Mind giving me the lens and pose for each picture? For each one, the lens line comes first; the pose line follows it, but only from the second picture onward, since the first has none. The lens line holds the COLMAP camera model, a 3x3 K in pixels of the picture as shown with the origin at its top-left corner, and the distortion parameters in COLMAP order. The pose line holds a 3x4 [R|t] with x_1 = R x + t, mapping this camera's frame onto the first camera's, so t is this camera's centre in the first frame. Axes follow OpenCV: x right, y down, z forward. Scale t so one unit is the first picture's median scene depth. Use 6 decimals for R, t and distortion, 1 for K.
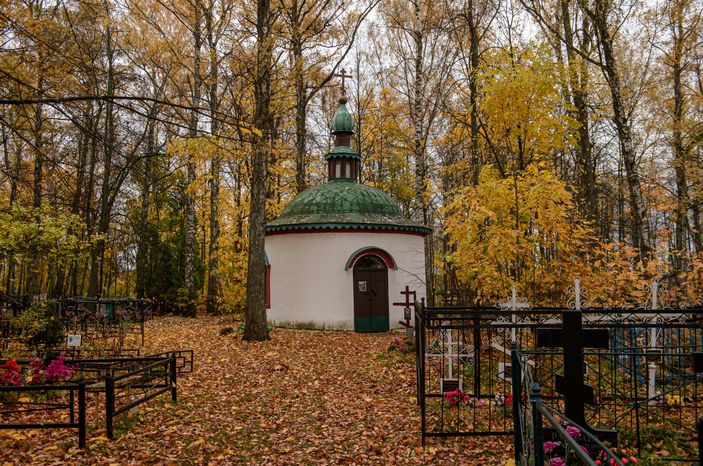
lens RADIAL K [[687.1, 0, 351.5], [0, 687.1, 233.0], [0, 0, 1]] dist [-0.001755, -0.001499]
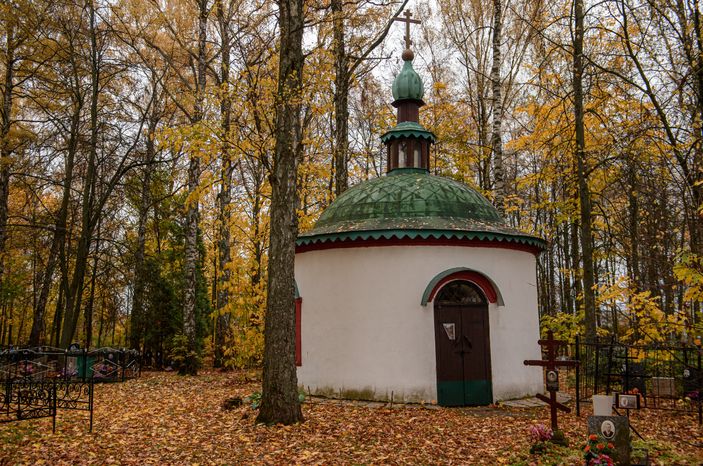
lens RADIAL K [[748.3, 0, 351.5], [0, 748.3, 233.0], [0, 0, 1]] dist [0.060250, 0.011409]
pose [[0.999248, -0.004546, -0.038515, -0.043729], [0.002379, 0.998421, -0.056124, 0.024947], [0.038710, 0.055991, 0.997681, 0.293667]]
